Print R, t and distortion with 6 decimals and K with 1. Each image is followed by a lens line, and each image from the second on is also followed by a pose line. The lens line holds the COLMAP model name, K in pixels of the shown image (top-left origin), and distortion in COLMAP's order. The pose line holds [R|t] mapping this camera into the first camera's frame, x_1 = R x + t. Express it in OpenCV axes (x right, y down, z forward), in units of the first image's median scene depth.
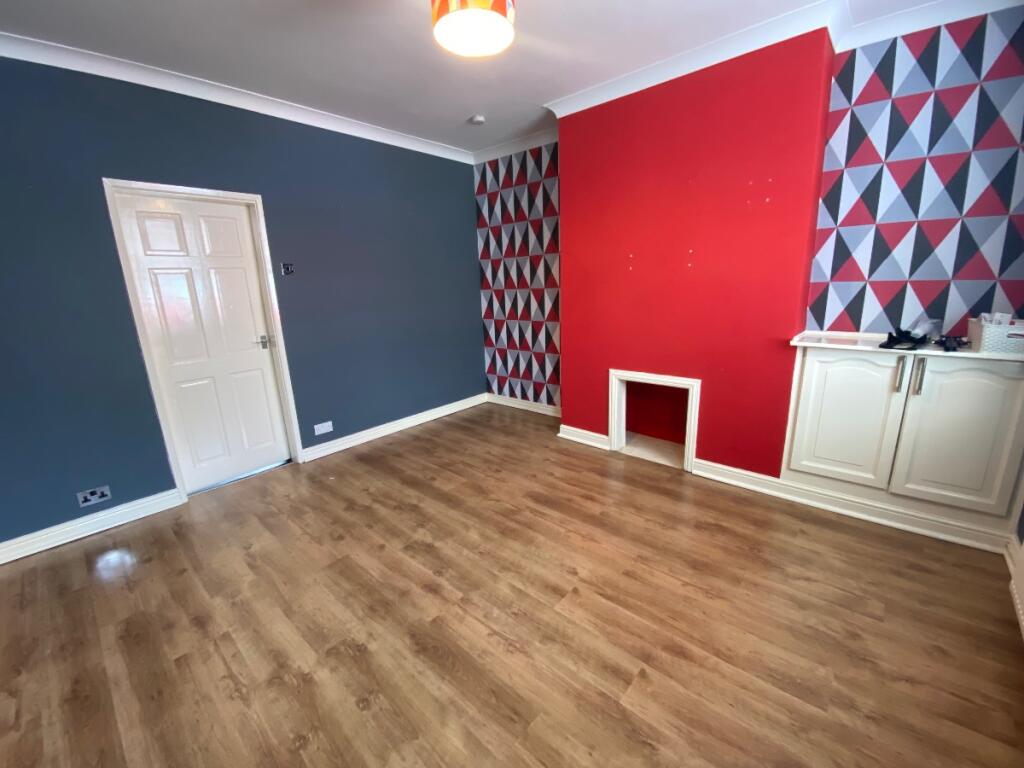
lens RADIAL K [[412.6, 0, 512.0], [0, 412.6, 384.0], [0, 0, 1]] dist [0.059971, -0.033815]
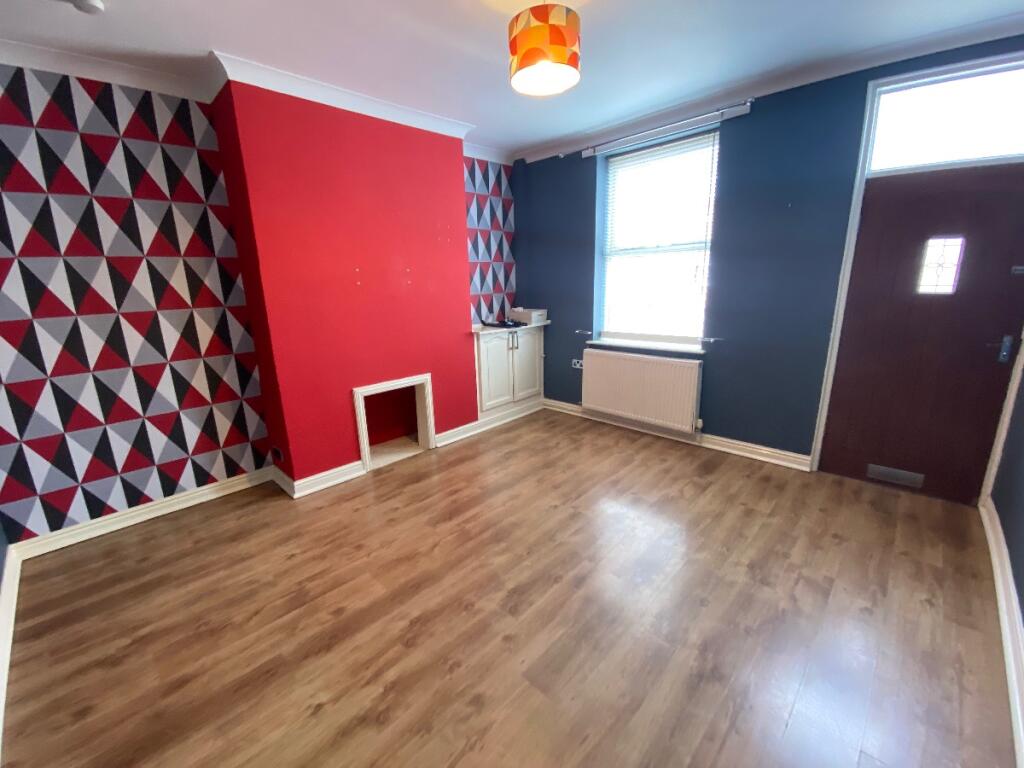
lens RADIAL K [[412.6, 0, 512.0], [0, 412.6, 384.0], [0, 0, 1]] dist [0.059971, -0.033815]
pose [[0.053718, -0.215403, 0.975047, -0.720145], [0.265287, 0.944445, 0.194028, -0.146318], [-0.962672, 0.248245, 0.107877, 0.598983]]
